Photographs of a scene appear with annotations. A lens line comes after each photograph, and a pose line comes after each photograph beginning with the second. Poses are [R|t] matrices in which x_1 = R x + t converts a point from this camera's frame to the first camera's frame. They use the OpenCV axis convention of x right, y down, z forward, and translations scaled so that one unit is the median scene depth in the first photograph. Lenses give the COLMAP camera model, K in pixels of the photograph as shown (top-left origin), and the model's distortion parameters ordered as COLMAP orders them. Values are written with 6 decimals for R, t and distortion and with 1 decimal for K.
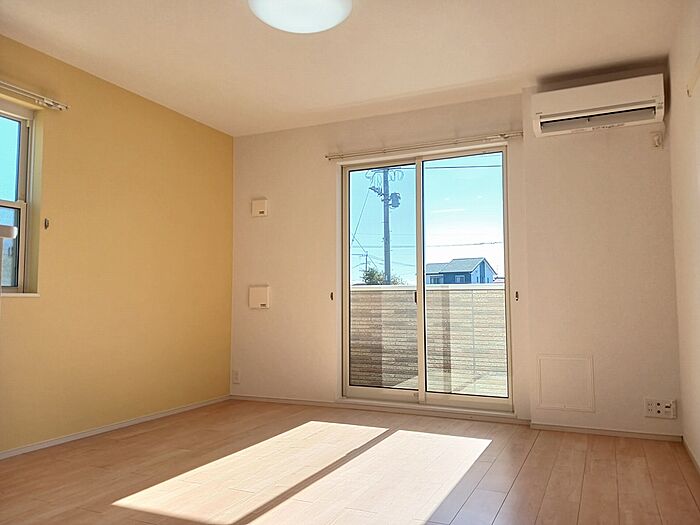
lens RADIAL K [[548.9, 0, 350.9], [0, 548.9, 262.7], [0, 0, 1]] dist [0.051802, 0.002383]
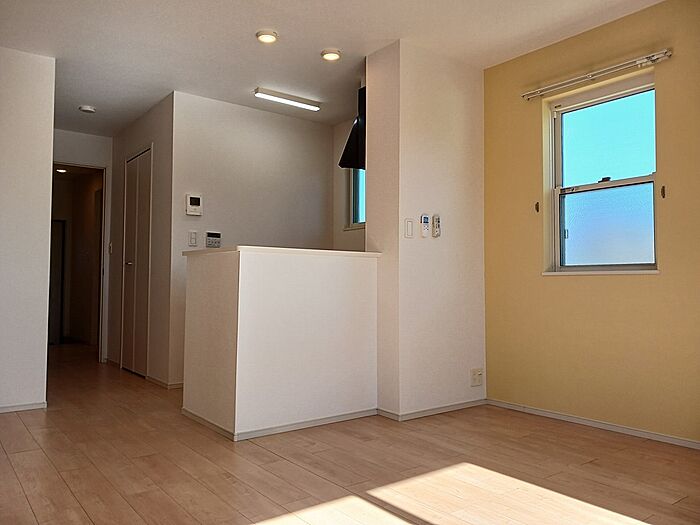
lens RADIAL K [[548.9, 0, 348.4], [0, 548.9, 263.7], [0, 0, 1]] dist [0.051802, 0.002383]
pose [[-0.453660, -0.032024, -0.890599, 0.621050], [0.069385, 0.995051, -0.071124, 0.097126], [0.888469, -0.094060, -0.449193, 1.250212]]
